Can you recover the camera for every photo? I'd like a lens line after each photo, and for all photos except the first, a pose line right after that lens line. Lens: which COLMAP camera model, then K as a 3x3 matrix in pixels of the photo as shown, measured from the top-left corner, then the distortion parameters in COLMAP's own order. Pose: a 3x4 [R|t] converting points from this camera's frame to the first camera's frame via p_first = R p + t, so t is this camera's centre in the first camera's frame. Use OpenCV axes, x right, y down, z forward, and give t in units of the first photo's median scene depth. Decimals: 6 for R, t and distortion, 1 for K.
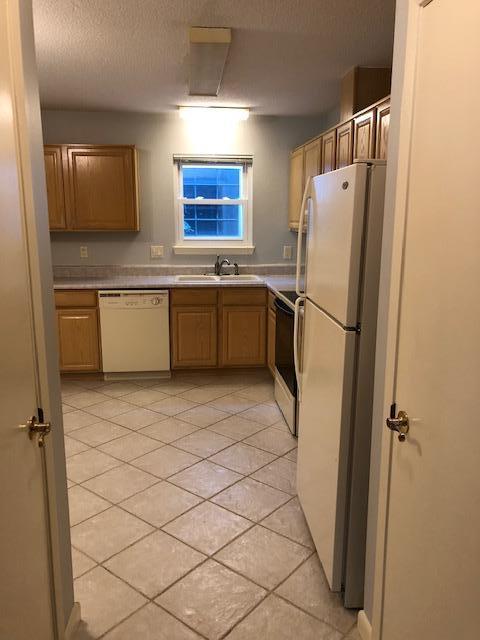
lens RADIAL K [[525.1, 0, 240.0], [0, 525.1, 320.0], [0, 0, 1]] dist [0.055255, -0.074005]
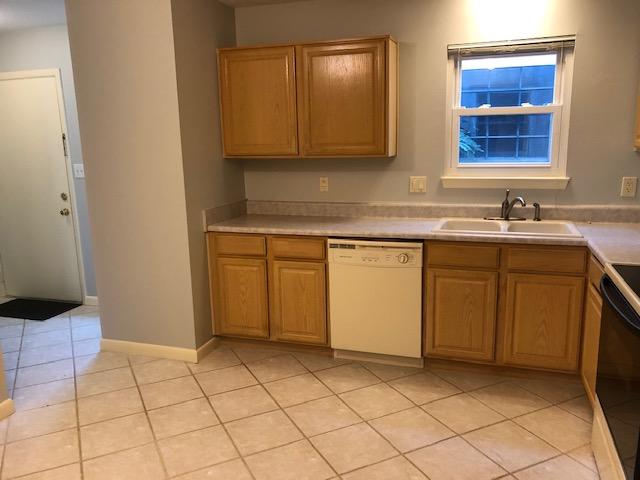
lens RADIAL K [[525.1, 0, 320.0], [0, 525.1, 240.0], [0, 0, 1]] dist [0.055255, -0.074005]
pose [[0.912799, 0.052958, -0.404960, 0.016720], [-0.052386, 0.998549, 0.012504, -0.060030], [0.405035, 0.009801, 0.914249, 0.312283]]
